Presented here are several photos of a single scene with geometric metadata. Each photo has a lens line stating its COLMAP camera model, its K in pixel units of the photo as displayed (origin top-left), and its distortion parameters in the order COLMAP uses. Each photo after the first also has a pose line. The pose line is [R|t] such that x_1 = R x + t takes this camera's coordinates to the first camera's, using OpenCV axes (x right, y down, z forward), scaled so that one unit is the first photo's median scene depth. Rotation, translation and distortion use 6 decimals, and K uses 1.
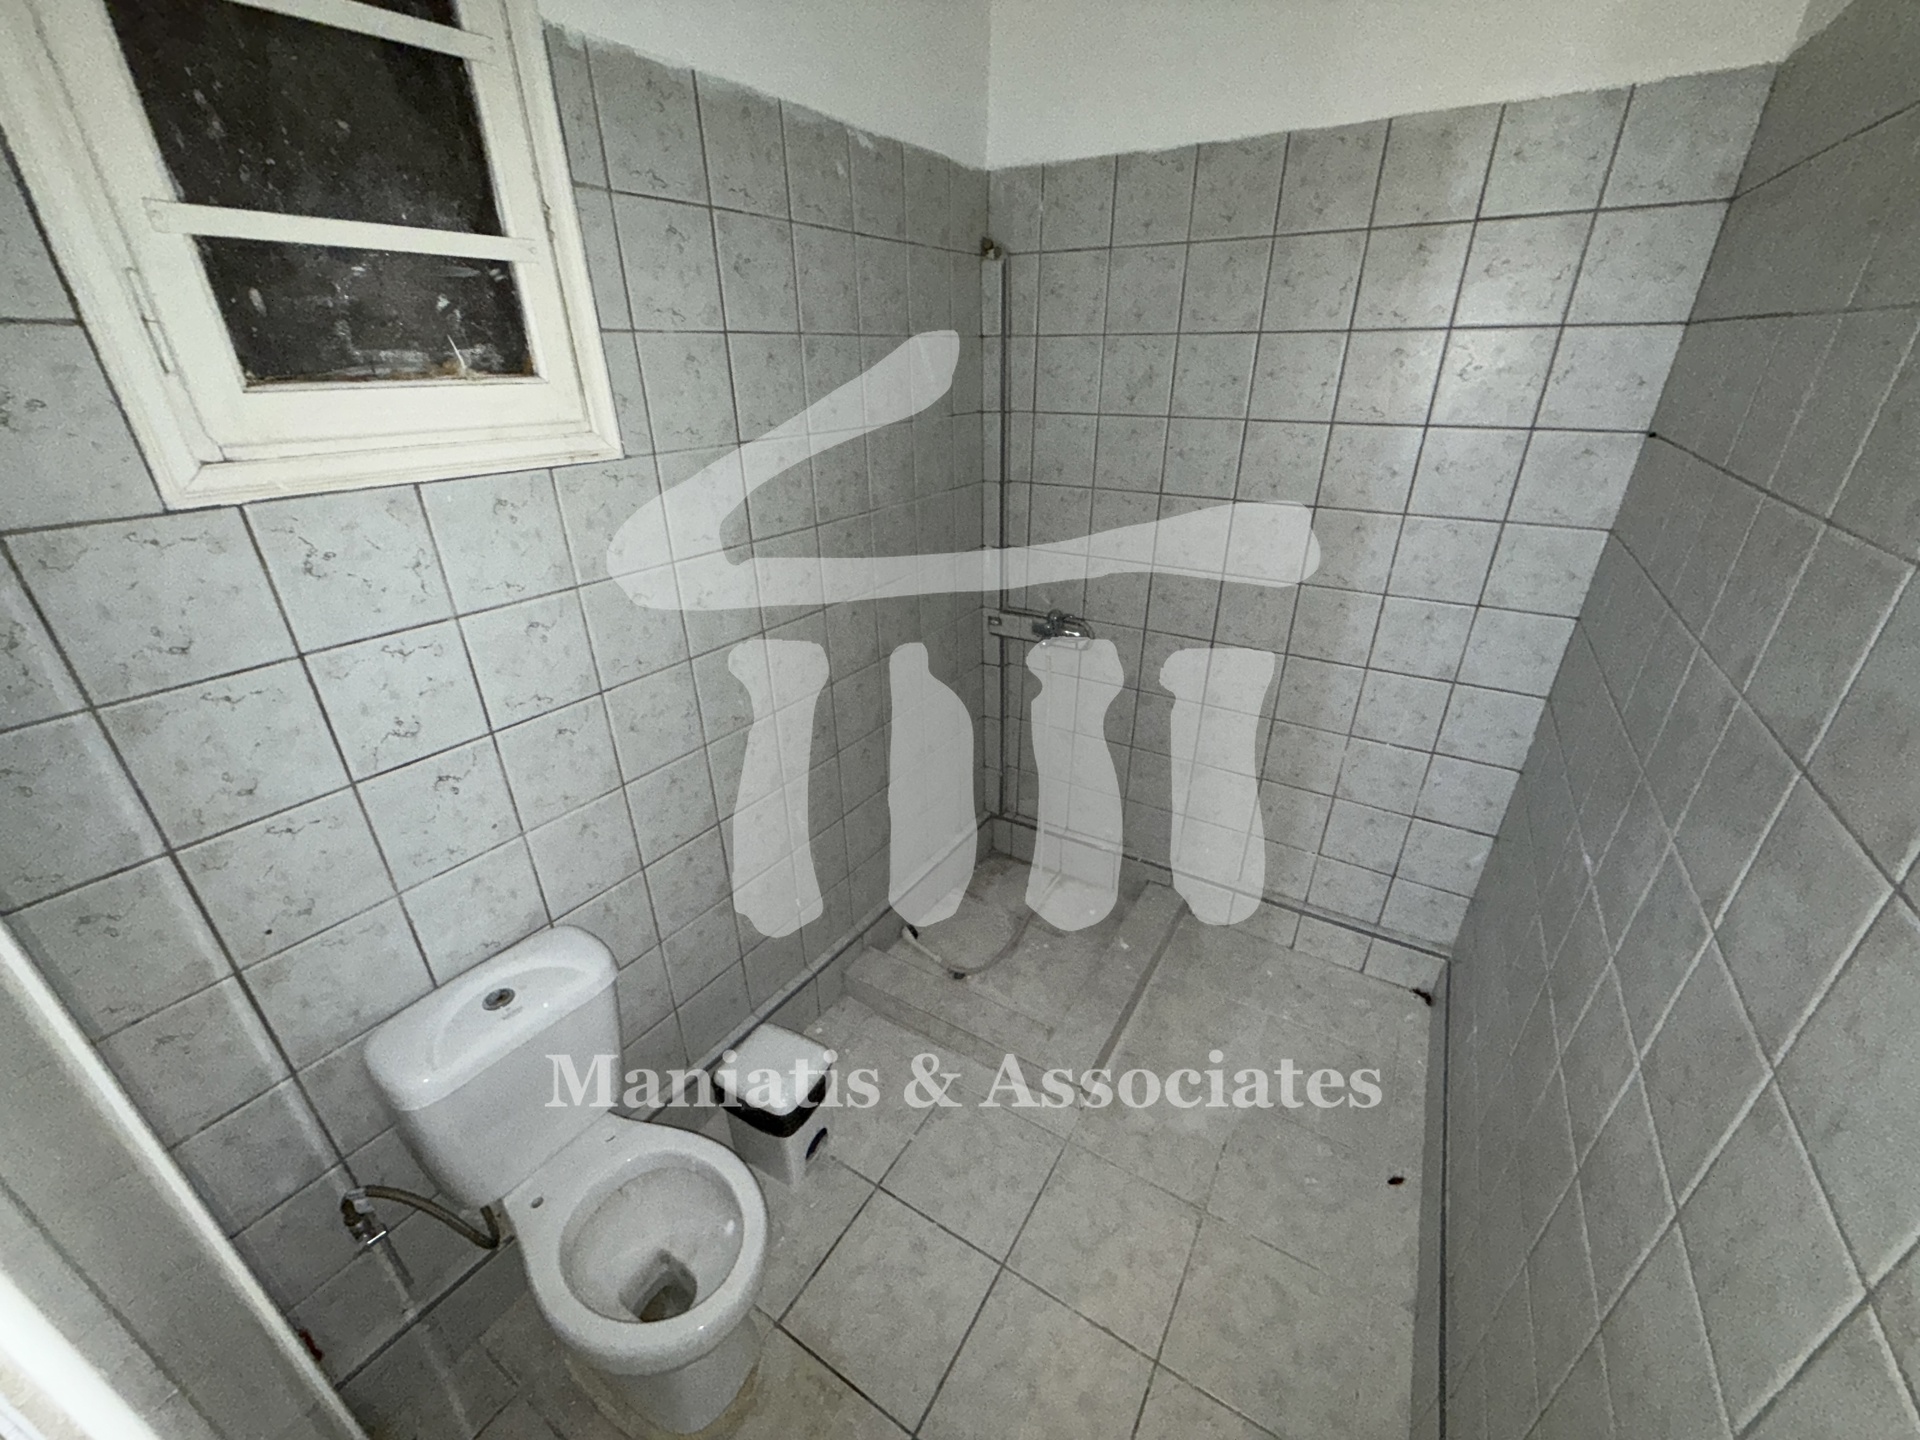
lens RADIAL K [[761.2, 0, 955.6], [0, 761.2, 723.0], [0, 0, 1]] dist [-0.001428, 0.000067]
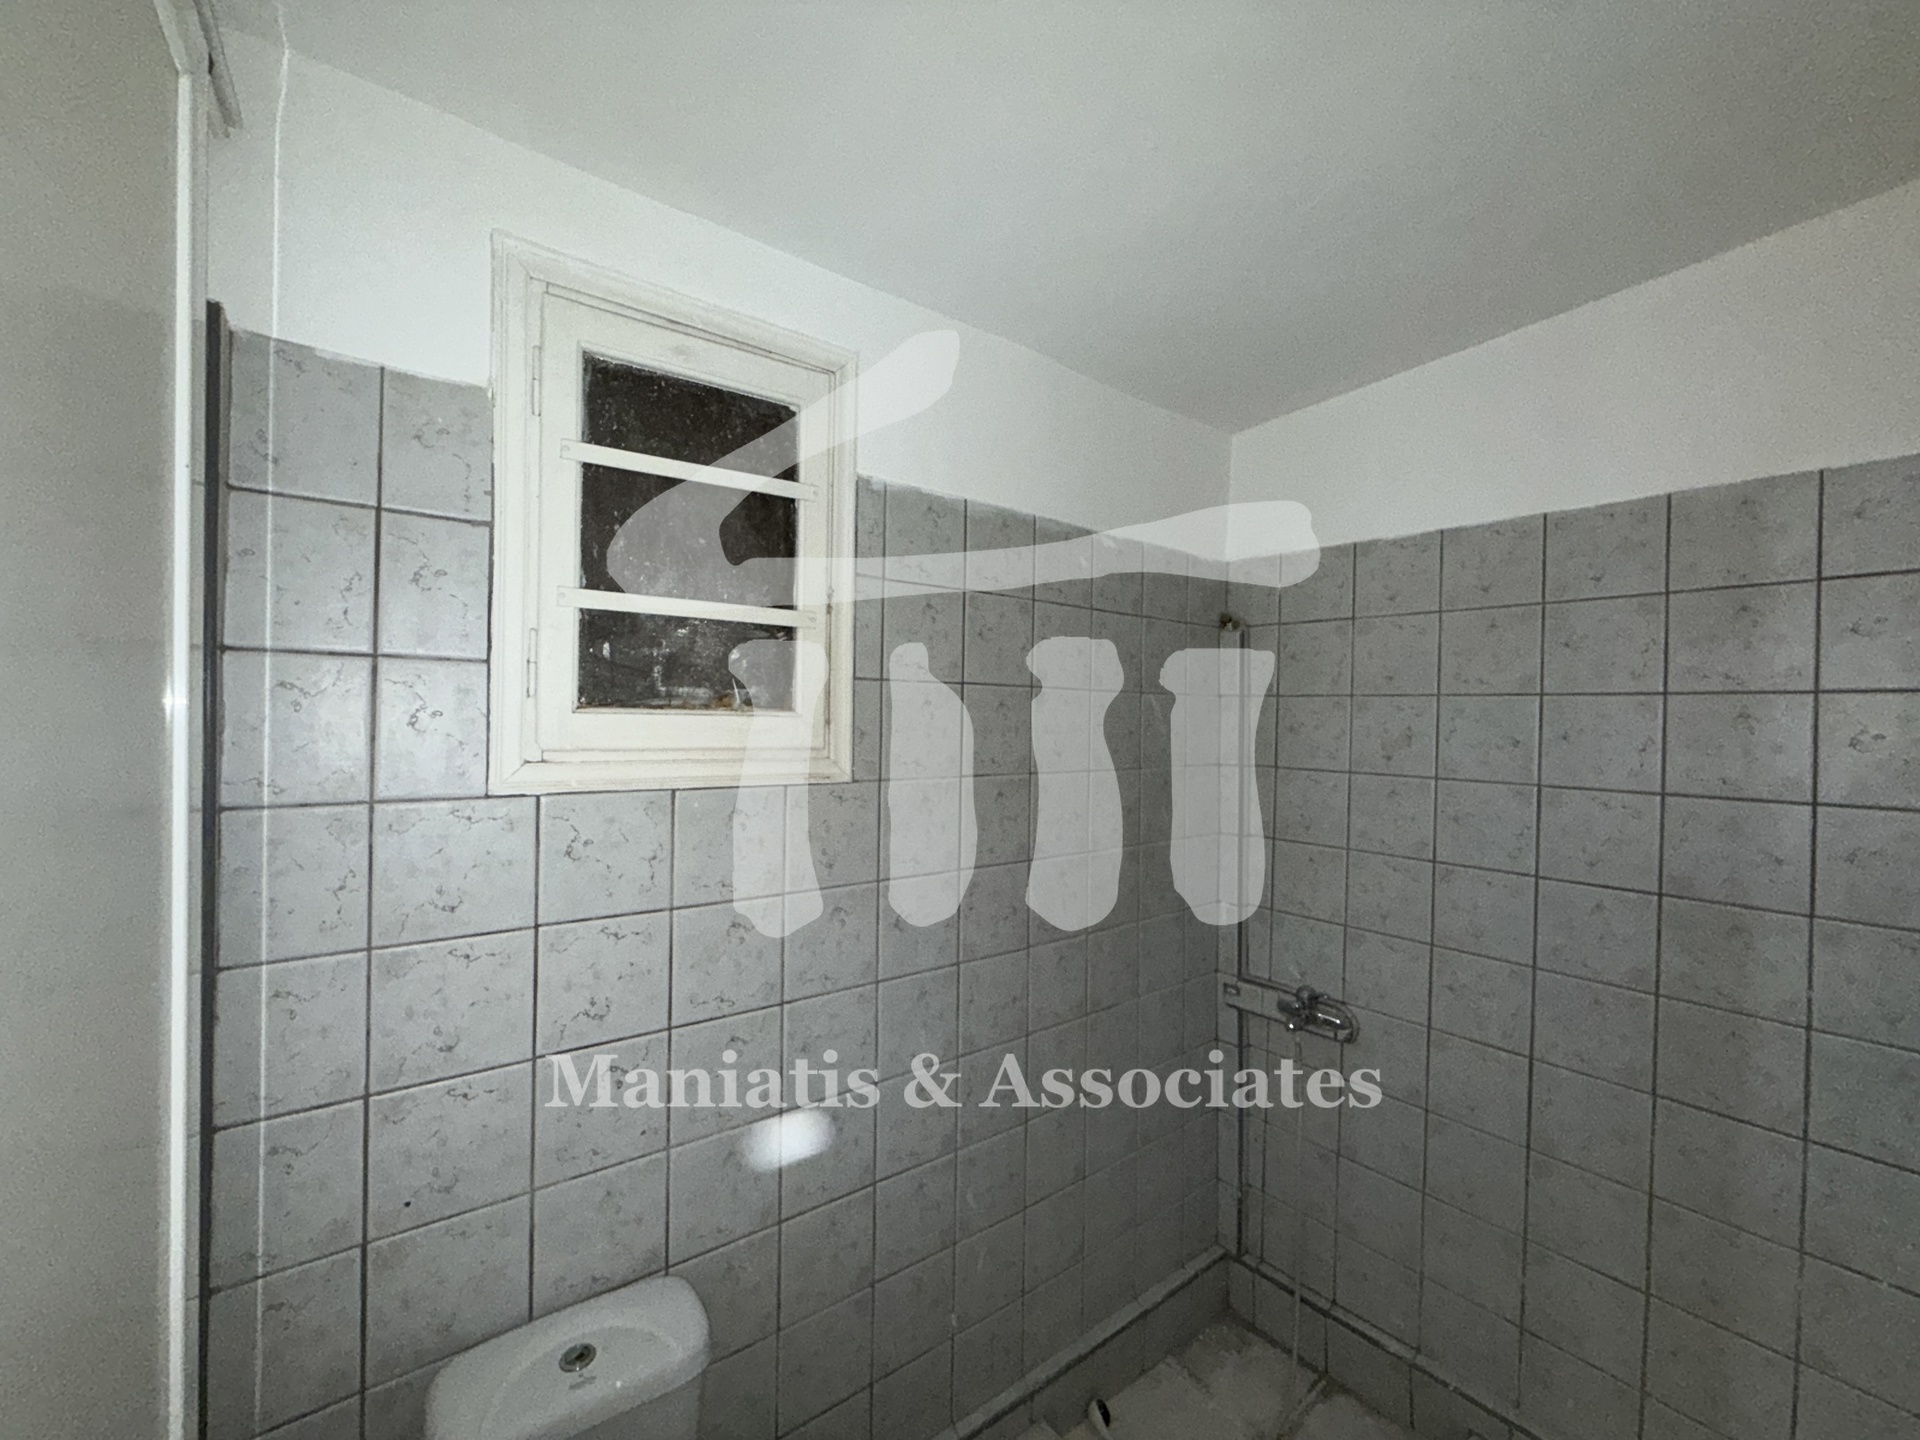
lens RADIAL K [[761.2, 0, 966.2], [0, 761.2, 721.9], [0, 0, 1]] dist [-0.001428, 0.000067]
pose [[0.942515, 0.027069, -0.333066, 0.080731], [-0.169147, 0.898241, -0.405652, -0.009223], [0.288193, 0.438670, 0.851184, 0.074799]]
